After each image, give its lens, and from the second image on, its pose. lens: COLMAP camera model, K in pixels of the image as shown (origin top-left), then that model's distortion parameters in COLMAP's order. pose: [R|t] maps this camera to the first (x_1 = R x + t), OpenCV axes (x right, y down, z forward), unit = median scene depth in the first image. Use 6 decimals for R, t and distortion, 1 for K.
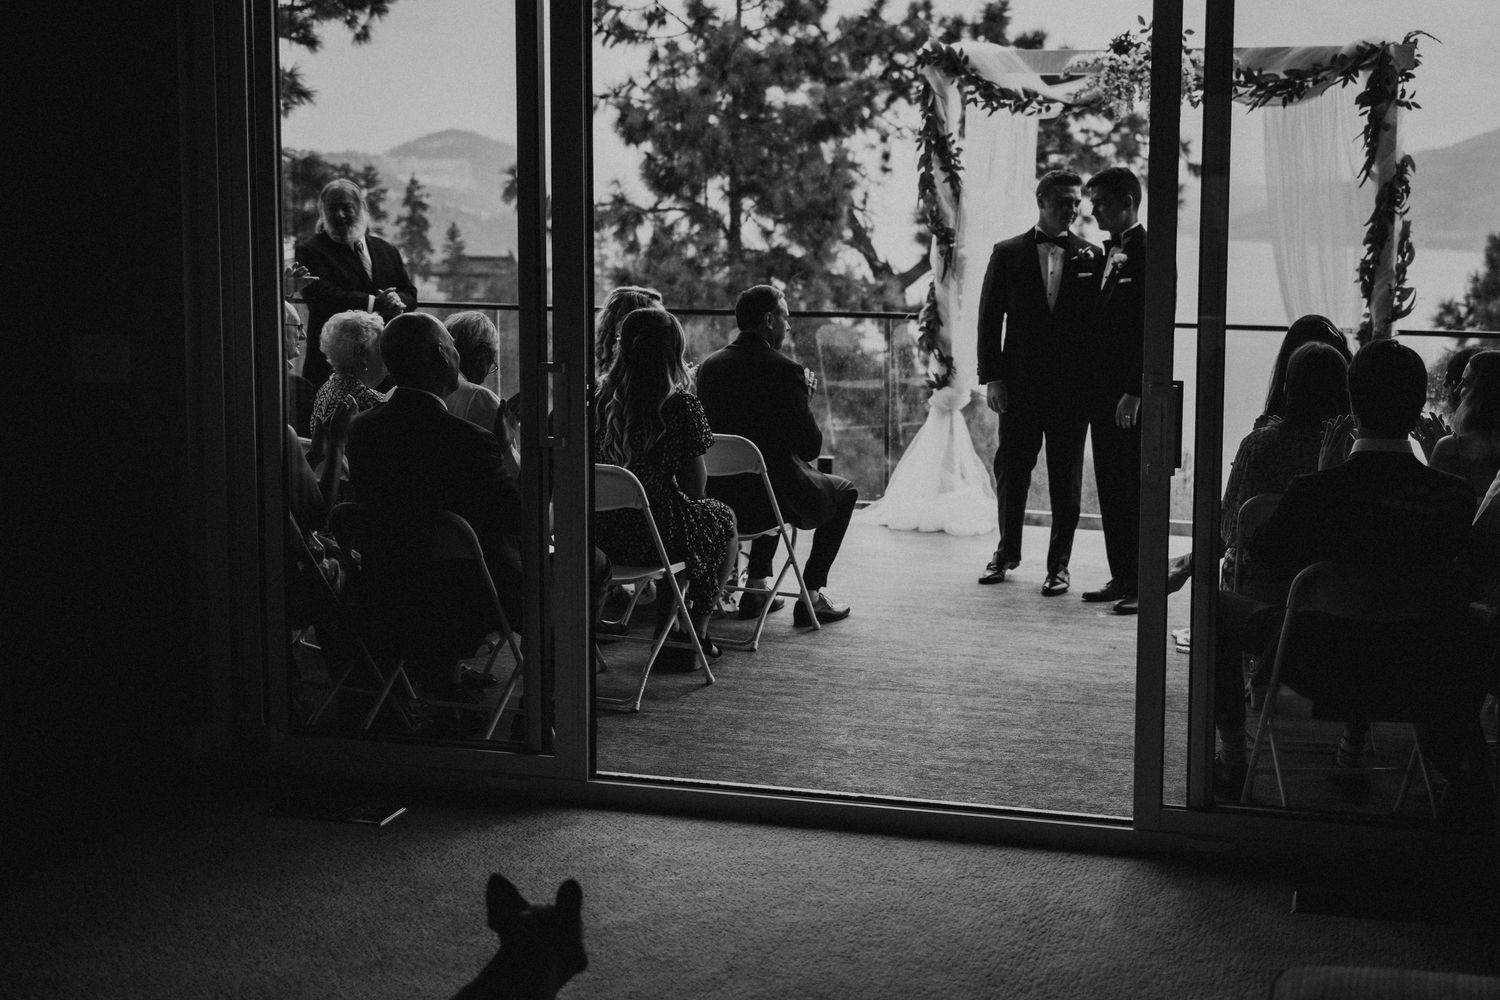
lens RADIAL K [[2280.9, 0, 750.0], [0, 2280.9, 500.0], [0, 0, 1]] dist [-0.250073, 1.164158]
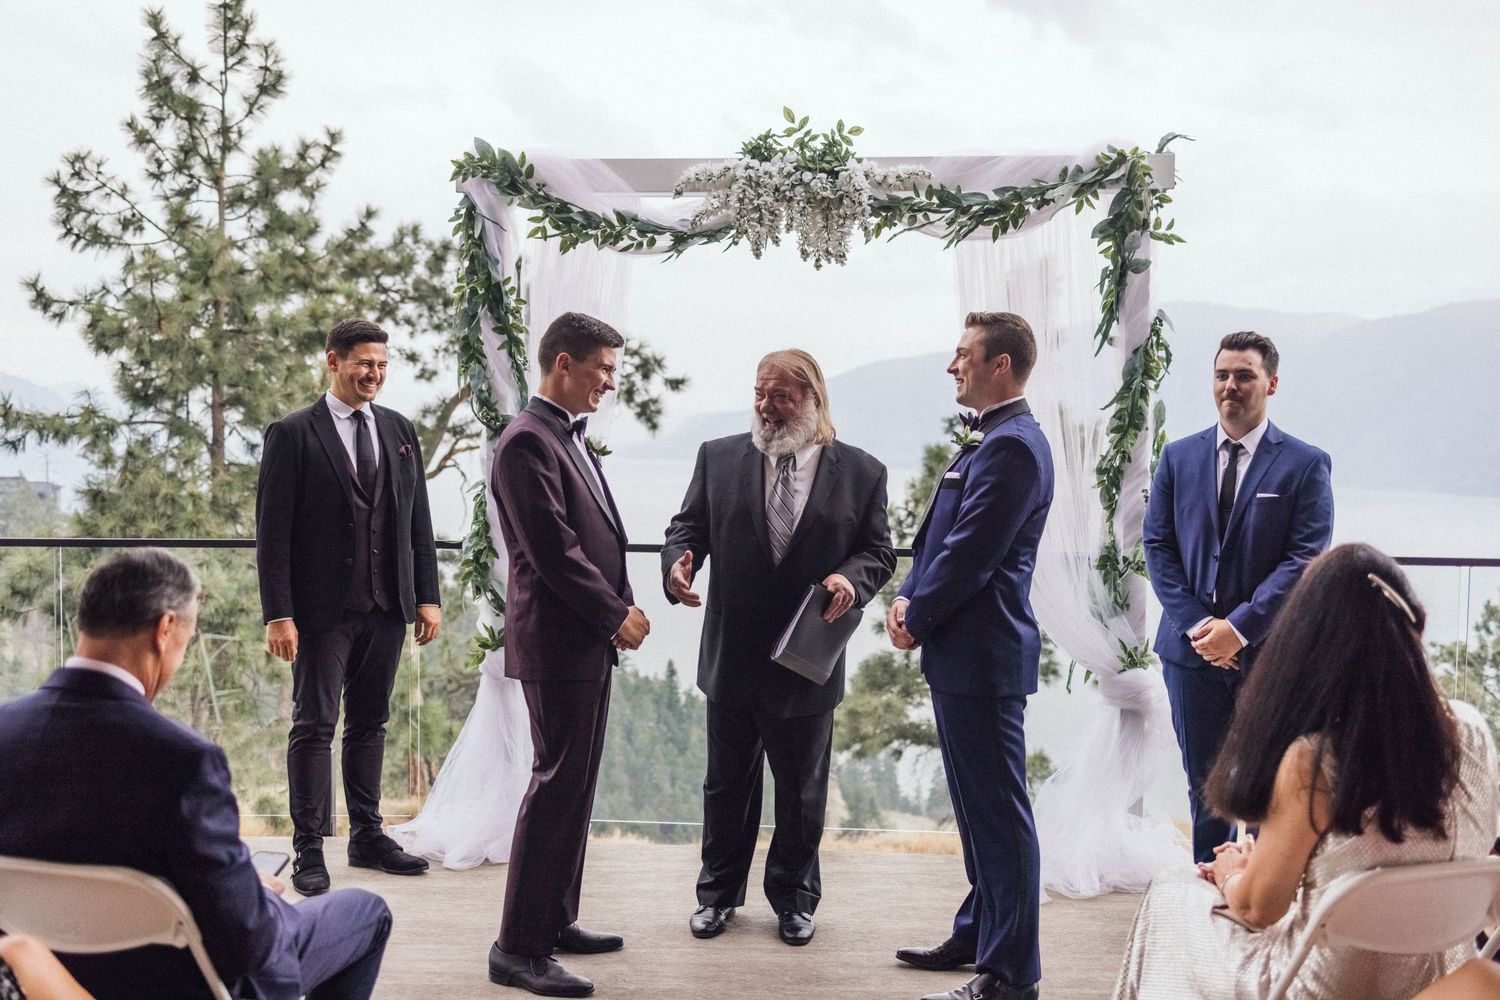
lens RADIAL K [[1578.9, 0, 750.0], [0, 1578.9, 500.0], [0, 0, 1]] dist [0.009354, 0.006975]
pose [[0.954384, -0.008689, 0.298455, 0.014901], [0.035816, 0.995691, -0.085543, -0.050698], [-0.296426, 0.092330, 0.950582, 0.524964]]
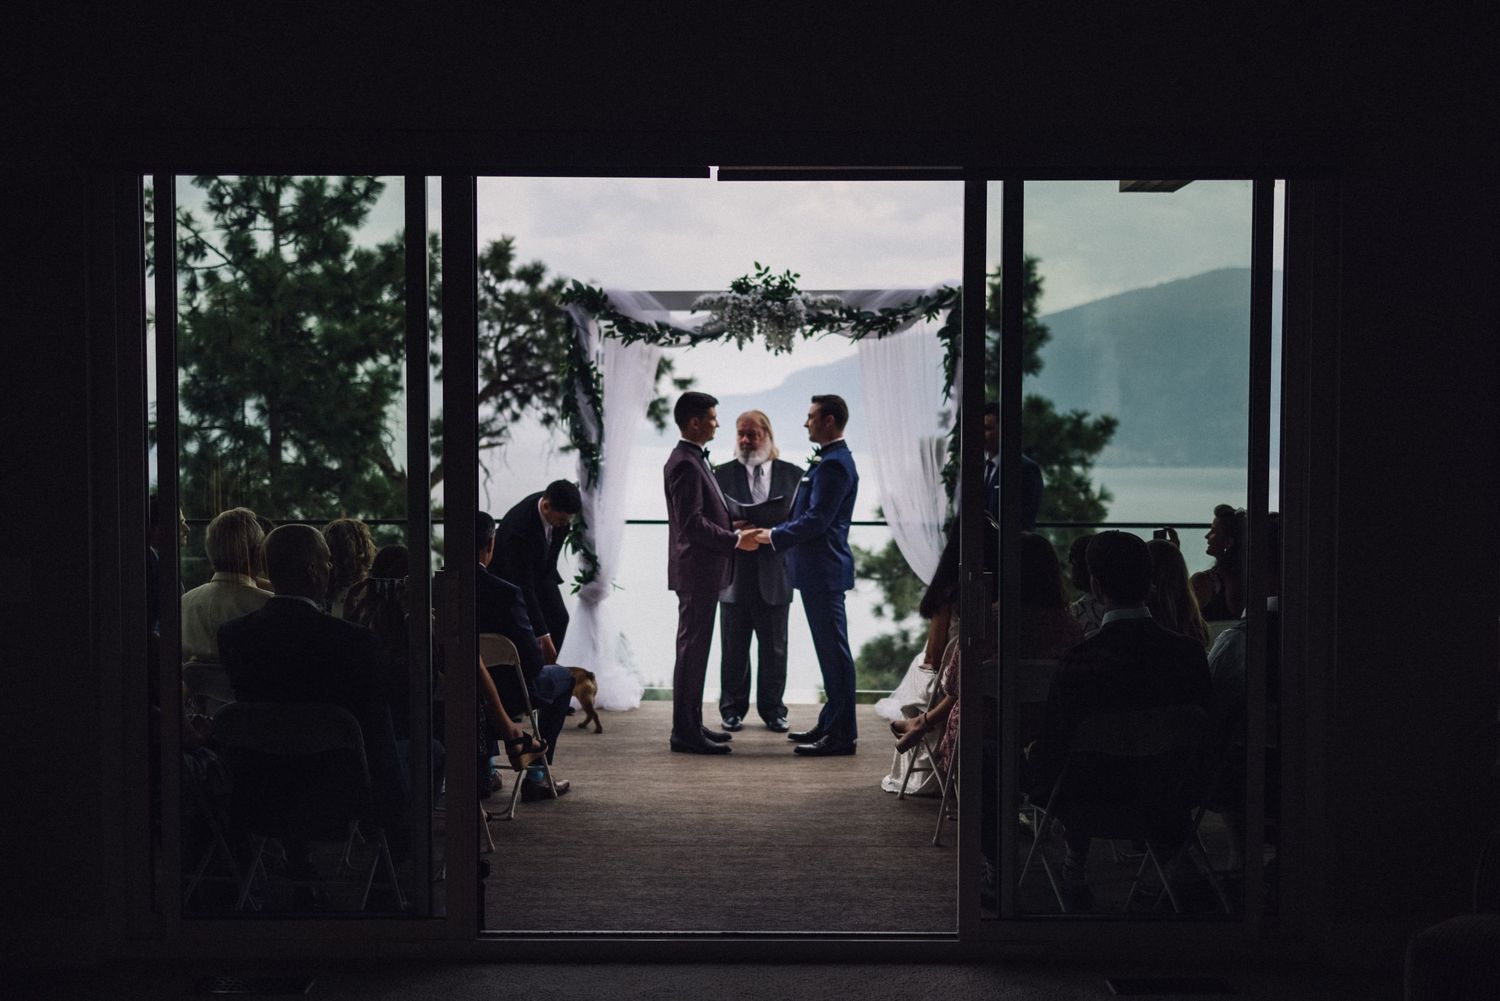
lens RADIAL K [[2072.3, 0, 778.0], [0, 2072.3, 499.6], [0, 0, 1]] dist [-0.002101, 0.001631]
pose [[0.953334, -0.019761, 0.301271, -0.139698], [0.046324, 0.995614, -0.081284, -0.001805], [-0.298344, 0.091447, 0.950068, -0.024295]]
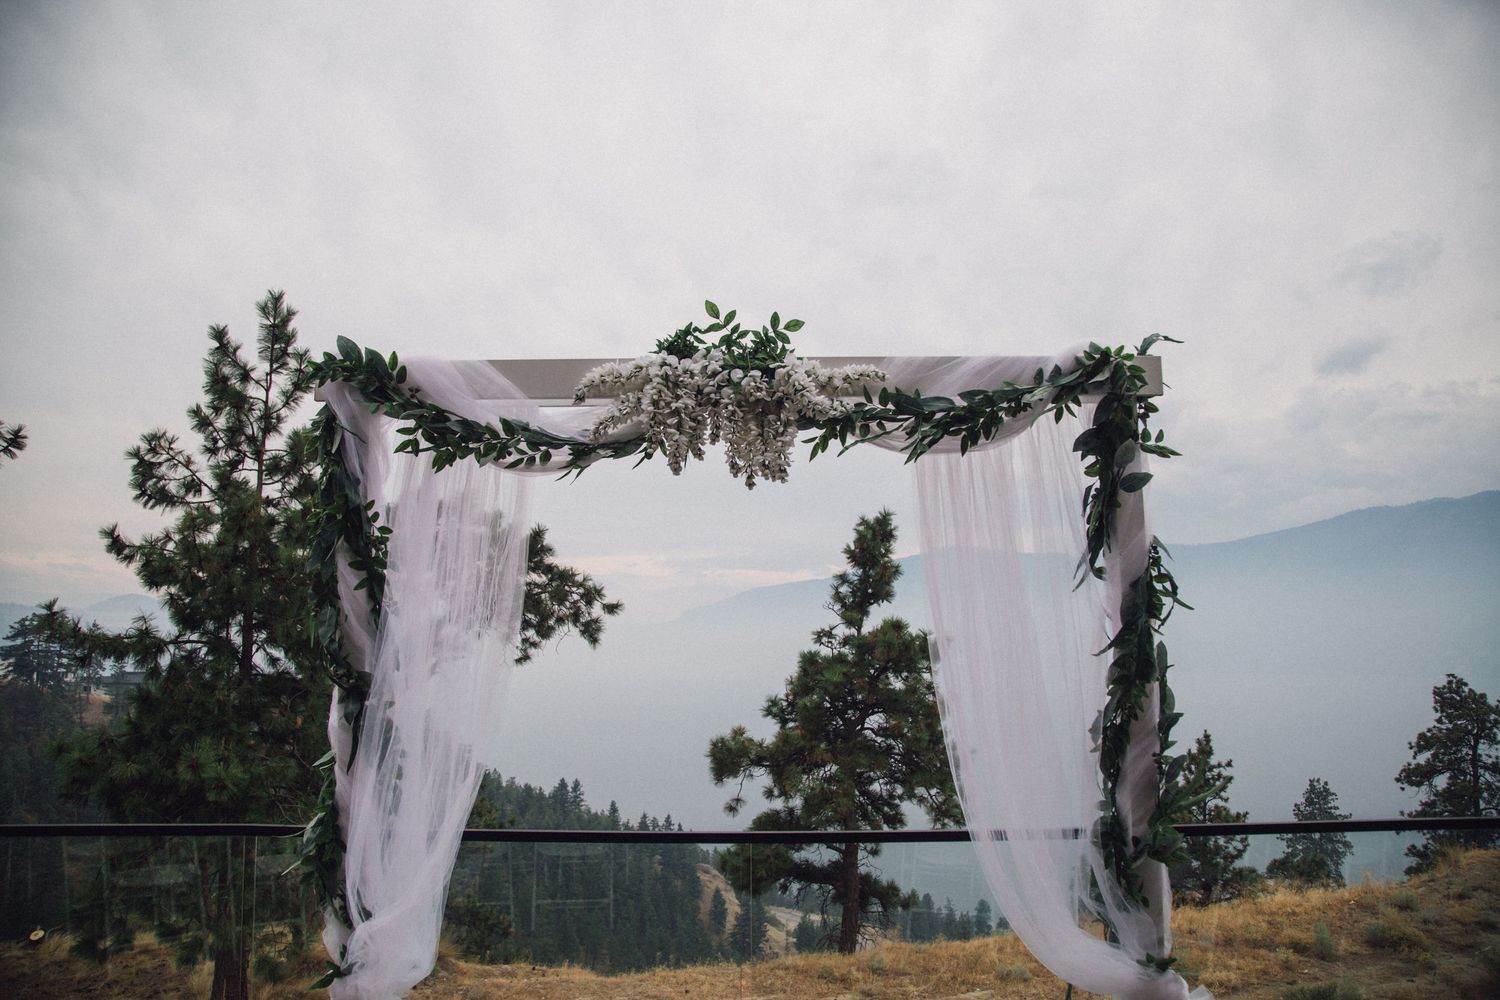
lens RADIAL K [[1001.6, 0, 750.0], [0, 1001.6, 500.0], [0, 0, 1]] dist [-0.103655, 0.001701]
pose [[0.927260, 0.041088, 0.372158, 0.084661], [0.058981, 0.965521, -0.253556, -0.094293], [-0.369744, 0.257062, 0.892865, 0.743090]]
